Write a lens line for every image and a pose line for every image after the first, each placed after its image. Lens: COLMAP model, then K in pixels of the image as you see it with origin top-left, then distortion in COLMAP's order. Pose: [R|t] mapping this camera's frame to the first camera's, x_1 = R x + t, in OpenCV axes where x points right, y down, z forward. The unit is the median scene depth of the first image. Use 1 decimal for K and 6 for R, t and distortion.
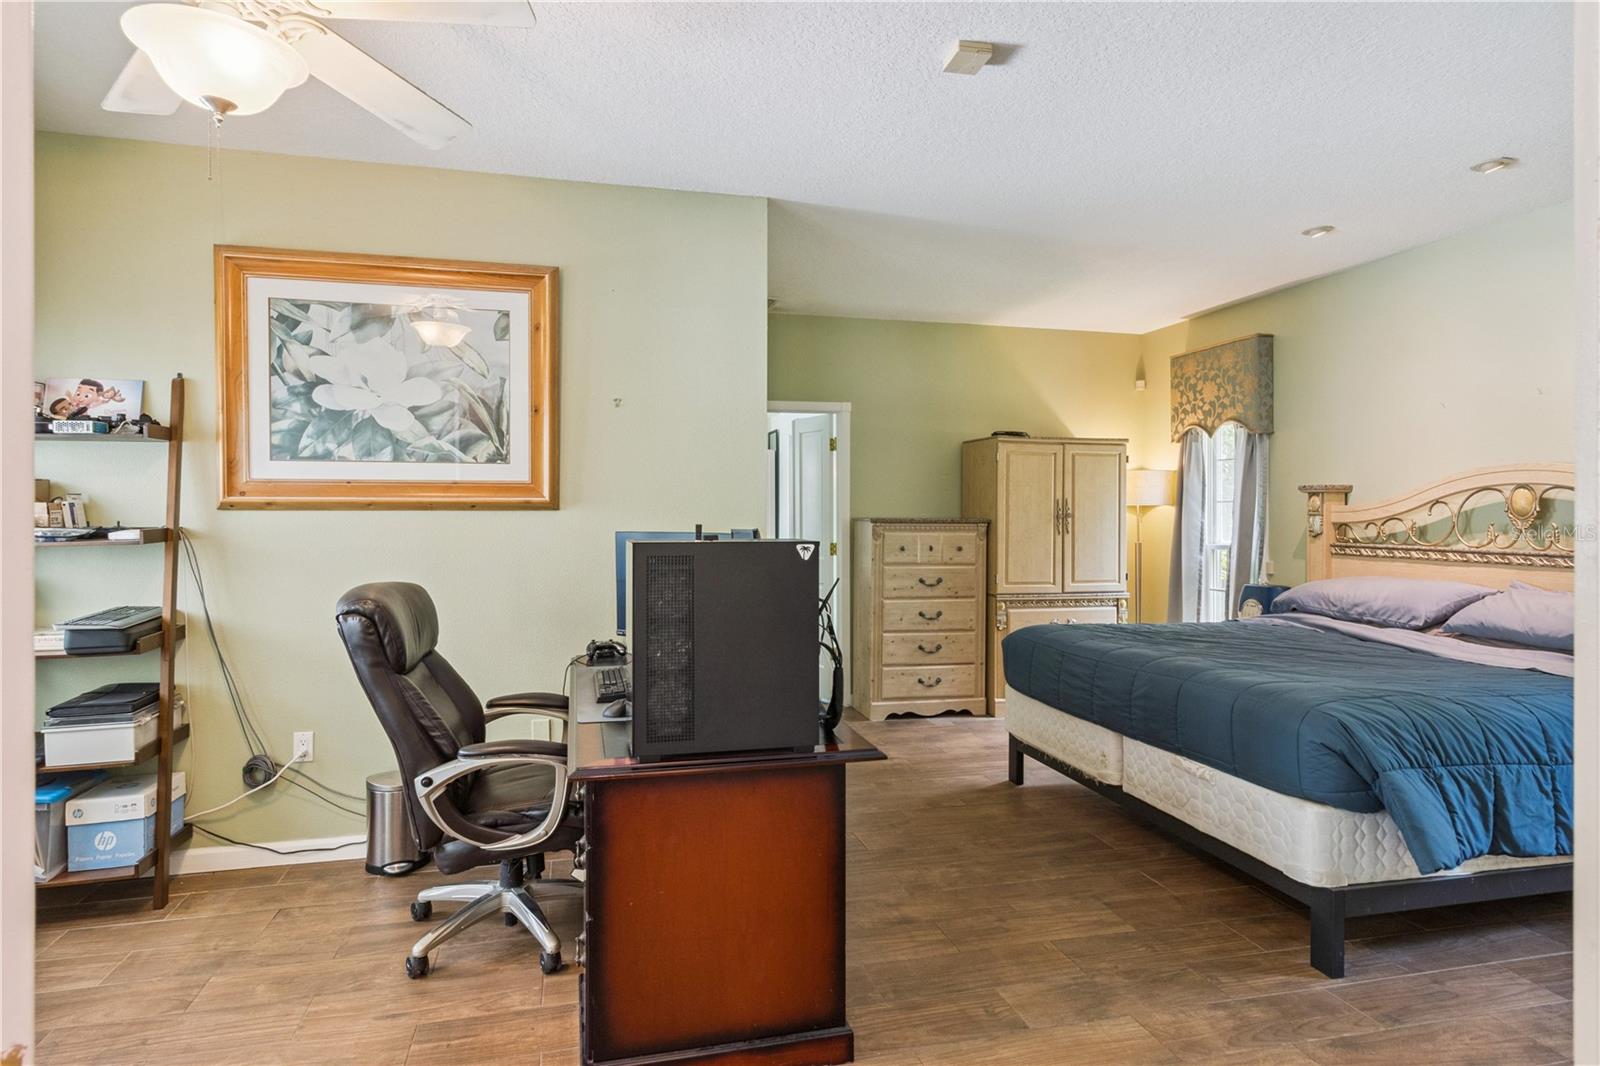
lens RADIAL K [[869.9, 0, 802.2], [0, 869.9, 522.1], [0, 0, 1]] dist [0.001902, -0.000987]
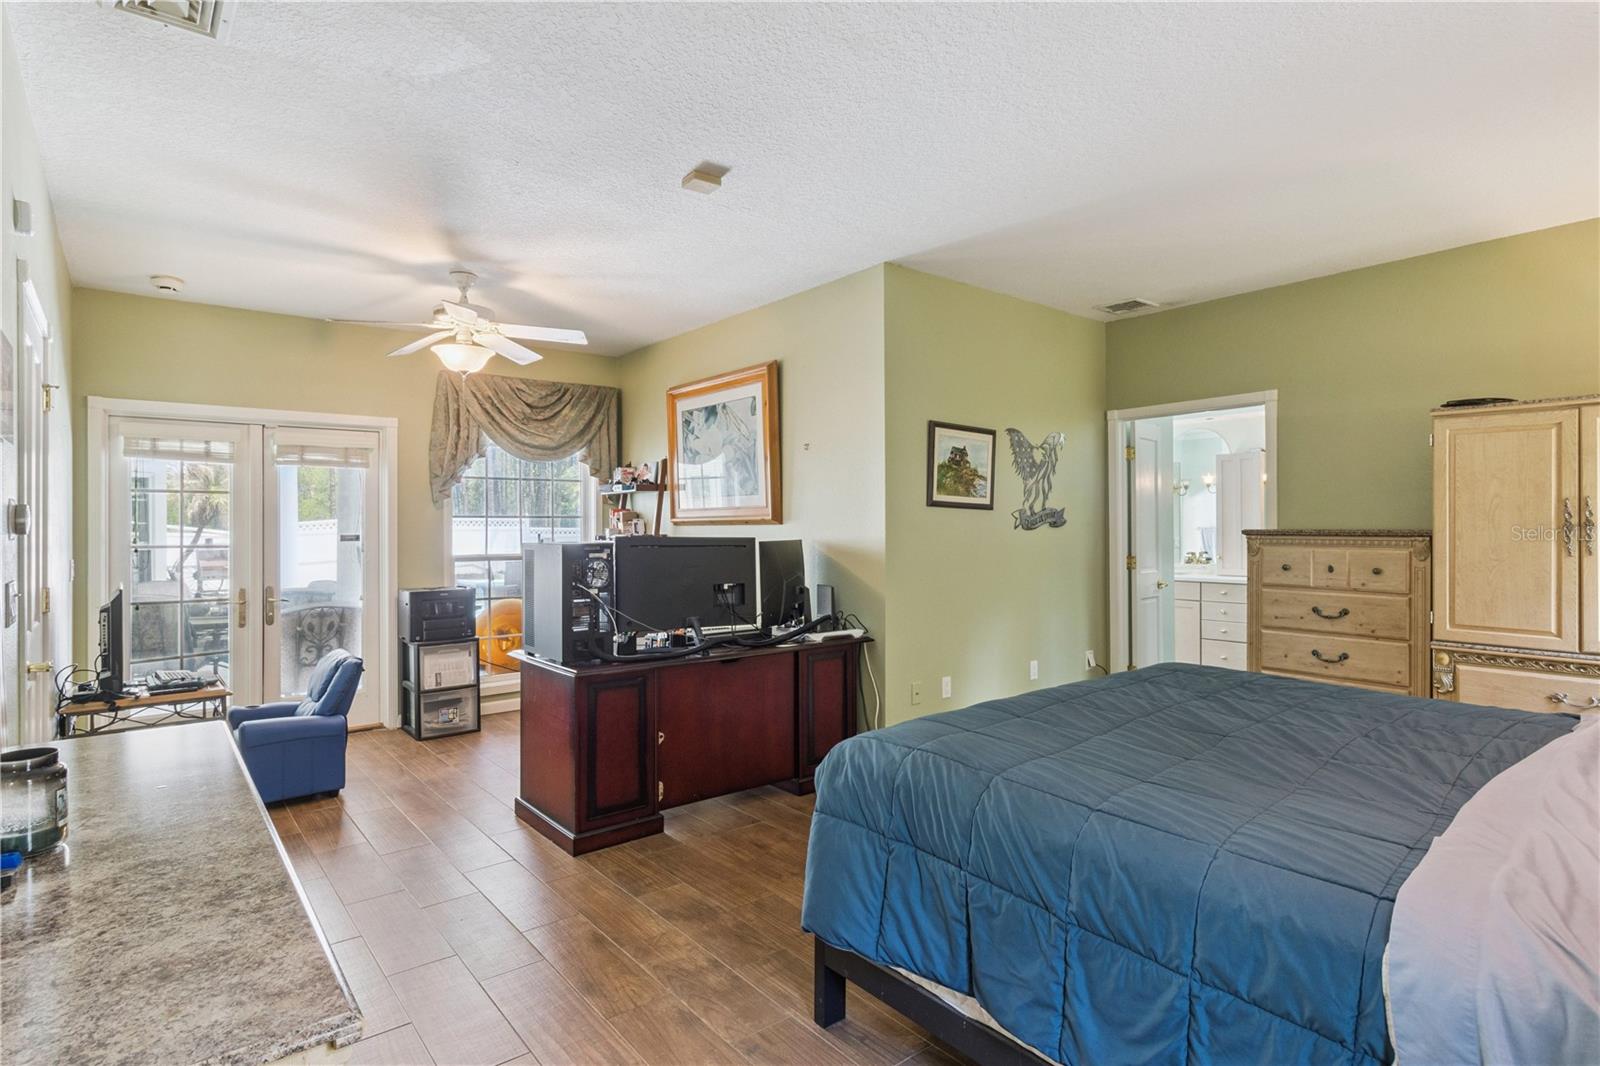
lens RADIAL K [[846.8, 0, 794.6], [0, 846.8, 527.6], [0, 0, 1]] dist [0.002723, 0.000970]
pose [[0.408904, -0.002962, -0.912573, 1.068040], [-0.003327, 0.999983, -0.004737, -0.001429], [0.912571, 0.004973, 0.408887, 0.450581]]
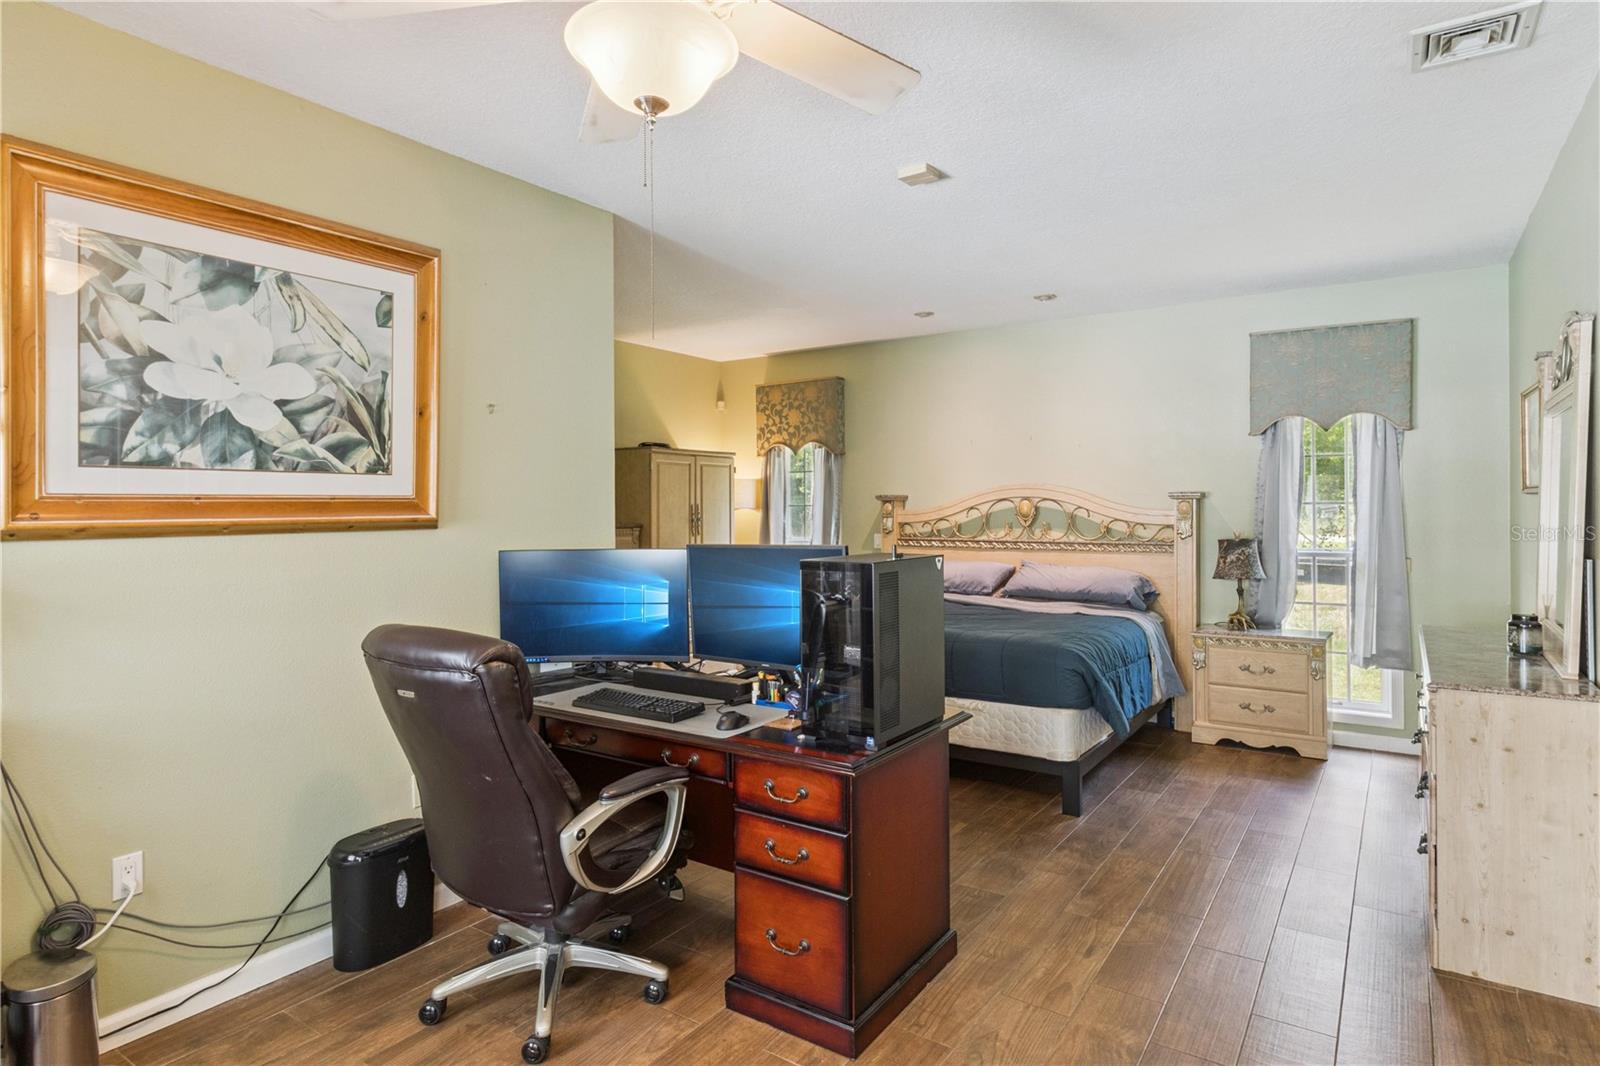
lens RADIAL K [[869.9, 0, 795.1], [0, 869.9, 518.0], [0, 0, 1]] dist [0.001902, -0.000987]
pose [[0.751045, -0.014672, 0.660088, -0.605009], [0.013296, 0.999886, 0.007096, -0.026578], [-0.660118, 0.003447, 0.751154, 0.113982]]
